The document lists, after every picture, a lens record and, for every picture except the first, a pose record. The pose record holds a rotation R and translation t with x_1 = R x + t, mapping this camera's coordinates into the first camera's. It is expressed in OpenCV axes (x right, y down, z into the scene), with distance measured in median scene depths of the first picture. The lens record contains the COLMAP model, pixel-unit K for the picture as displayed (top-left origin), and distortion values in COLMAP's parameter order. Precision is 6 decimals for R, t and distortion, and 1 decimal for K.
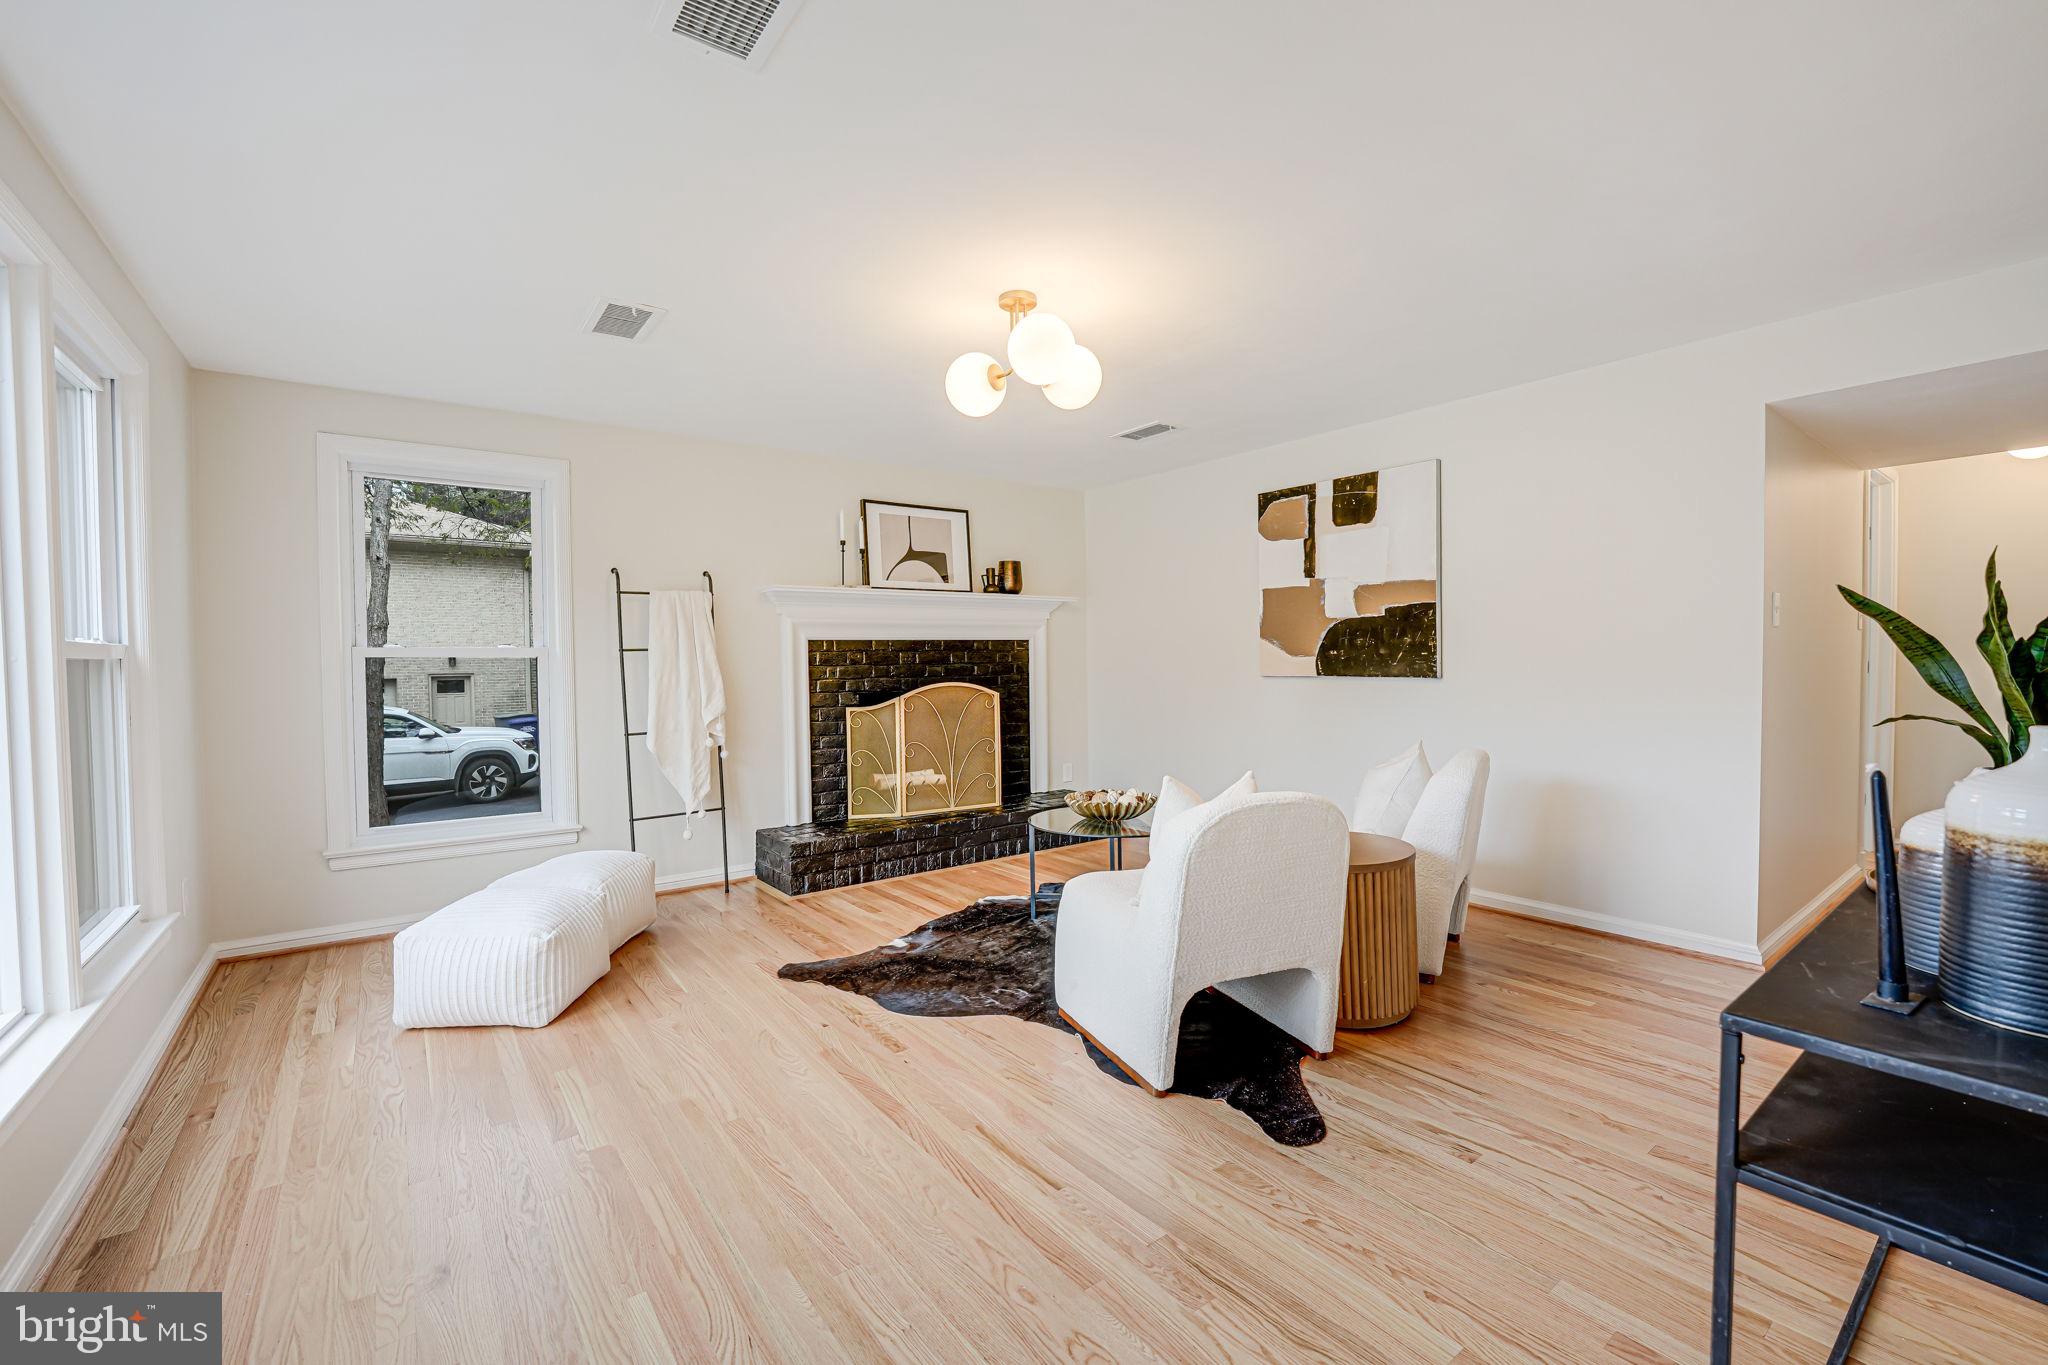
lens RADIAL K [[856.3, 0, 1025.6], [0, 856.3, 678.9], [0, 0, 1]] dist [-0.021306, 0.001492]
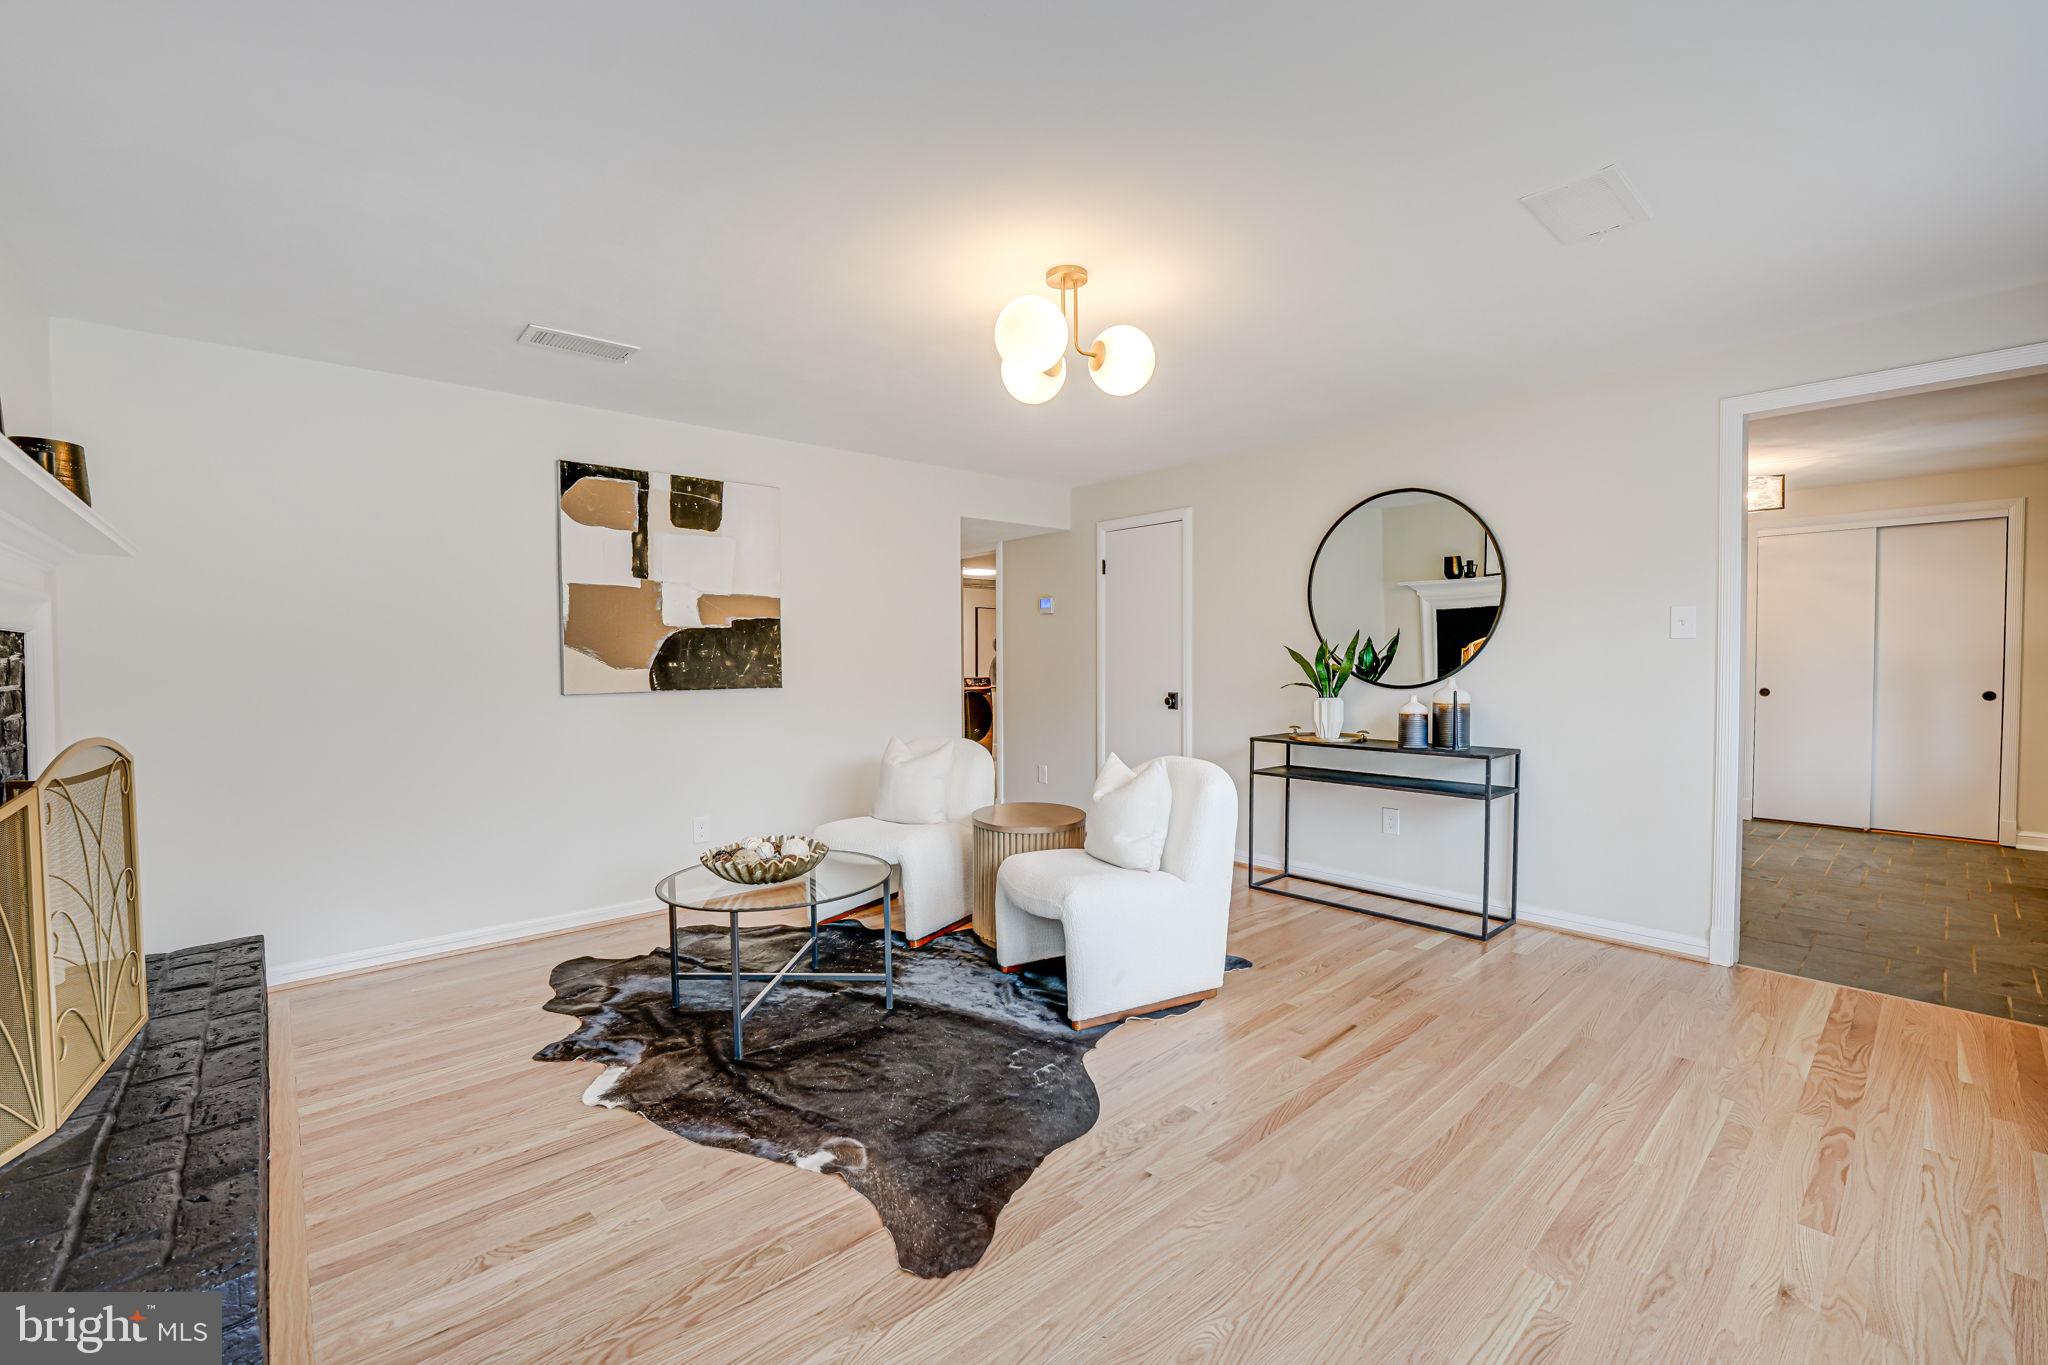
lens RADIAL K [[856.3, 0, 1024.2], [0, 856.3, 671.8], [0, 0, 1]] dist [-0.021306, 0.001492]
pose [[-0.089422, 0.000724, 0.995994, -0.588663], [0.036292, 0.999338, 0.002532, -0.012176], [-0.995332, 0.036373, -0.089389, 0.724609]]
